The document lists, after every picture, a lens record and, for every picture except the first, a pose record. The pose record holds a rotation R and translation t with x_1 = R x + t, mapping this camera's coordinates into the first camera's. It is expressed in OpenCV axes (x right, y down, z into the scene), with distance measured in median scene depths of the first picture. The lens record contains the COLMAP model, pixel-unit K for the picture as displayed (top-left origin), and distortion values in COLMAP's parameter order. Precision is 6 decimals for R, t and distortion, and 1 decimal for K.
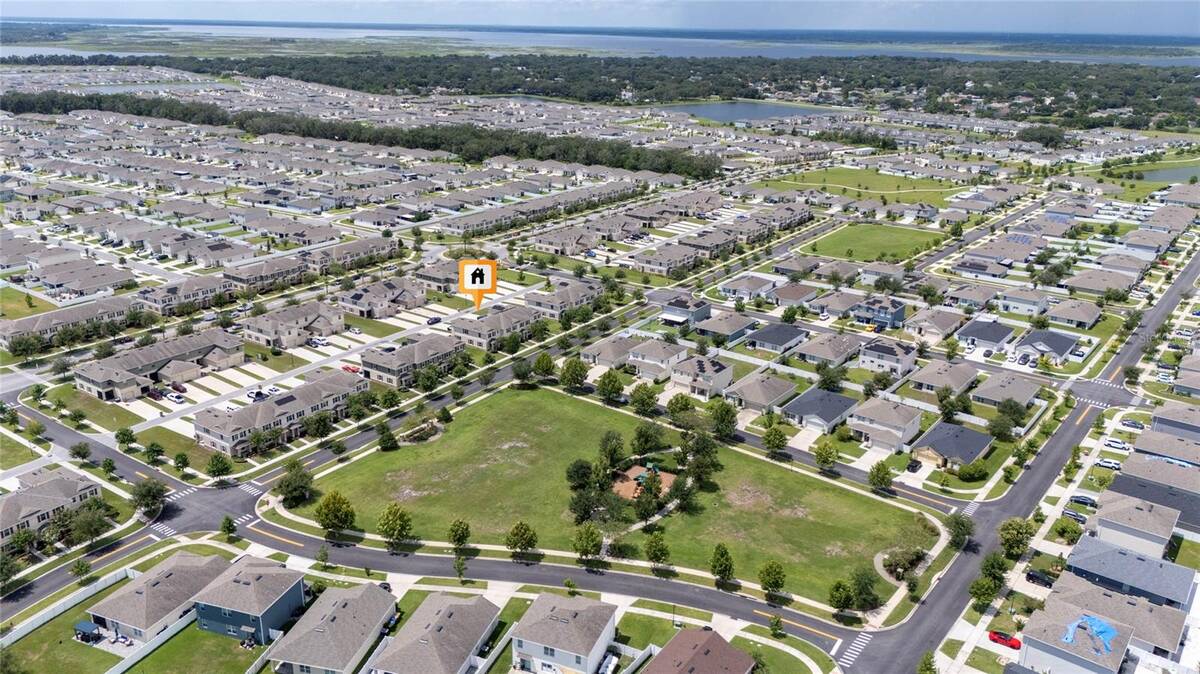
lens RADIAL K [[898.0, 0, 606.0], [0, 898.0, 337.8], [0, 0, 1]] dist [0.088240, -0.118793]
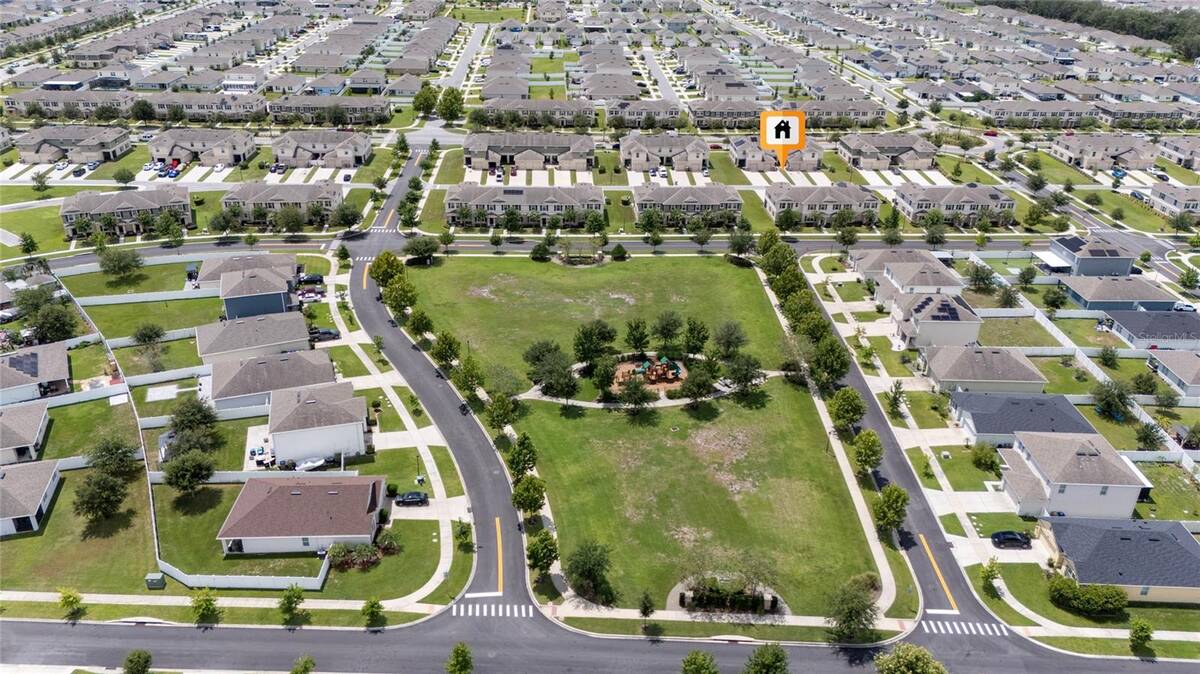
lens RADIAL K [[898.0, 0, 606.0], [0, 898.0, 337.8], [0, 0, 1]] dist [0.088240, -0.118793]
pose [[0.596918, 0.350233, -0.721821, 0.456776], [-0.275171, 0.934487, 0.225864, -0.034282], [0.753638, 0.063802, 0.654186, 0.331438]]
